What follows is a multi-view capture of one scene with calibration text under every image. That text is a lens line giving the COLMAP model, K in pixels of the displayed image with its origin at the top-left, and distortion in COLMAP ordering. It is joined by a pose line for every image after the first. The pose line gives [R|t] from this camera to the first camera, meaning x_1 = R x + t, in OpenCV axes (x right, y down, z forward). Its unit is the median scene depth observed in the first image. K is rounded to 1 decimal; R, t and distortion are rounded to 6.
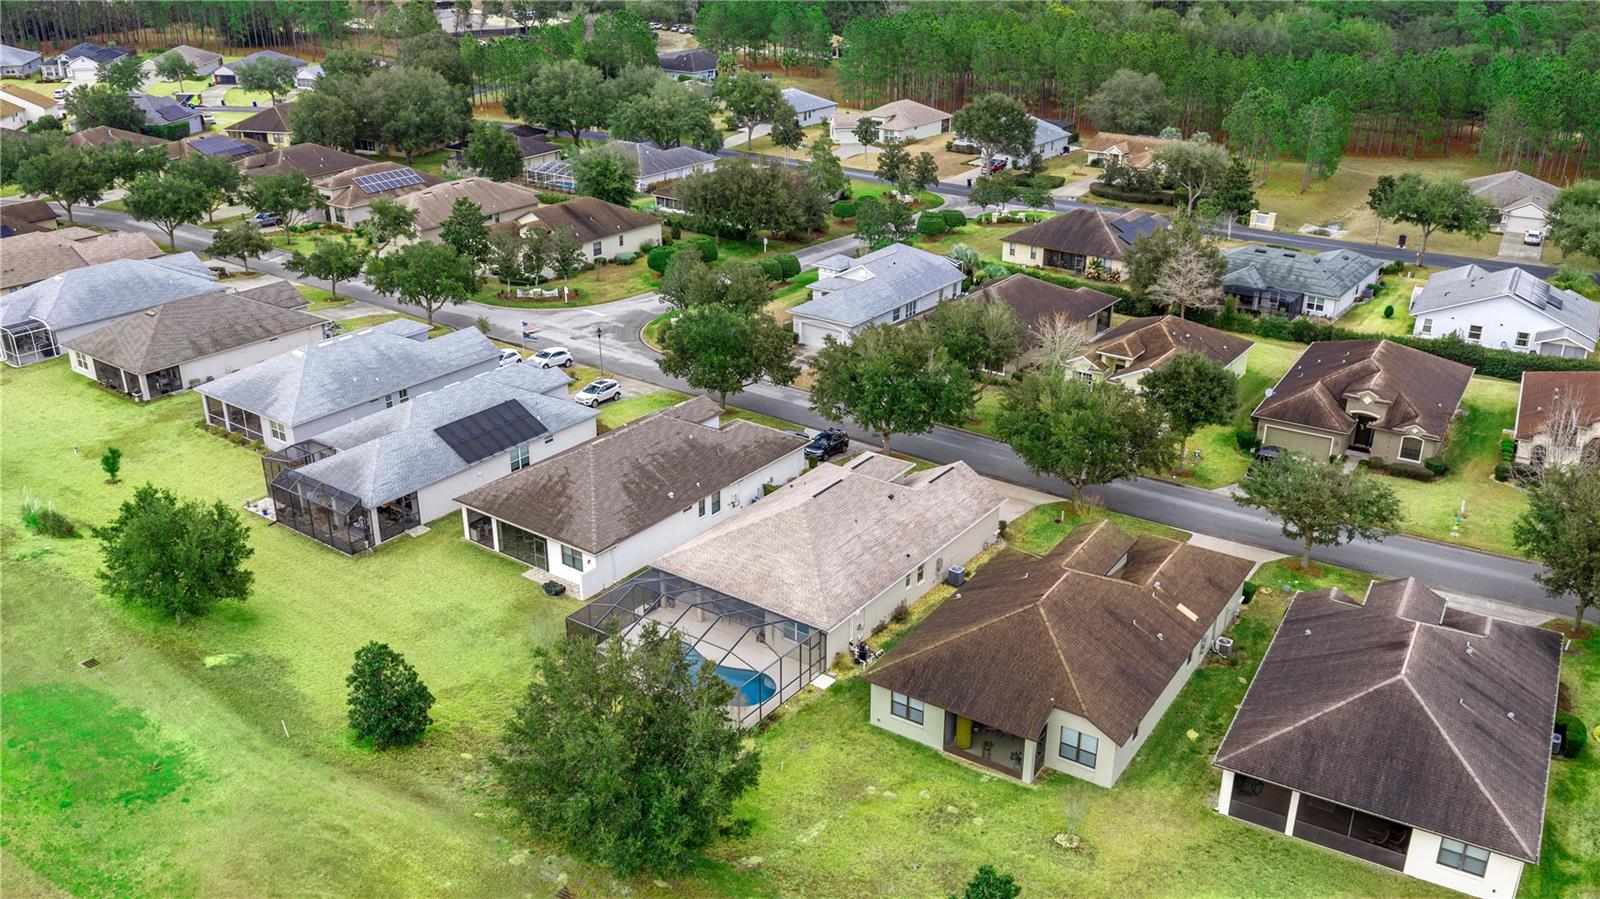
lens RADIAL K [[1320.3, 0, 800.0], [0, 1320.3, 449.5], [0, 0, 1]] dist [-0.010396, -0.005699]
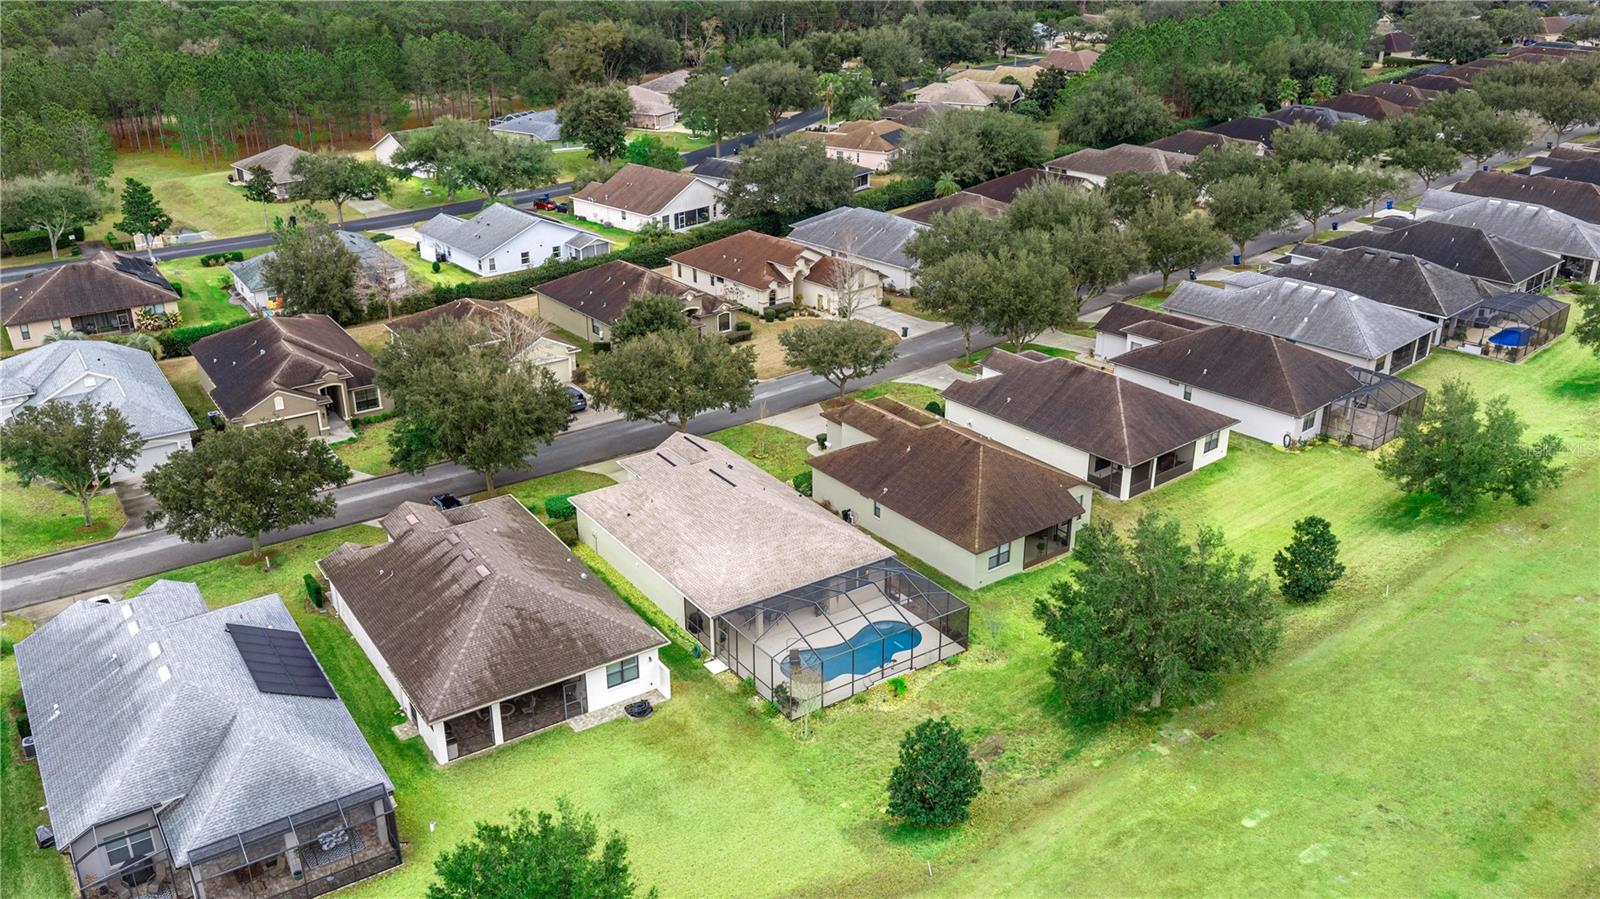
lens RADIAL K [[1320.3, 0, 800.0], [0, 1320.3, 449.5], [0, 0, 1]] dist [-0.010396, -0.005699]
pose [[0.325870, -0.368492, 0.870645, -0.496335], [0.370902, 0.896913, 0.240787, -0.125338], [-0.869621, 0.244459, 0.428952, 0.304677]]
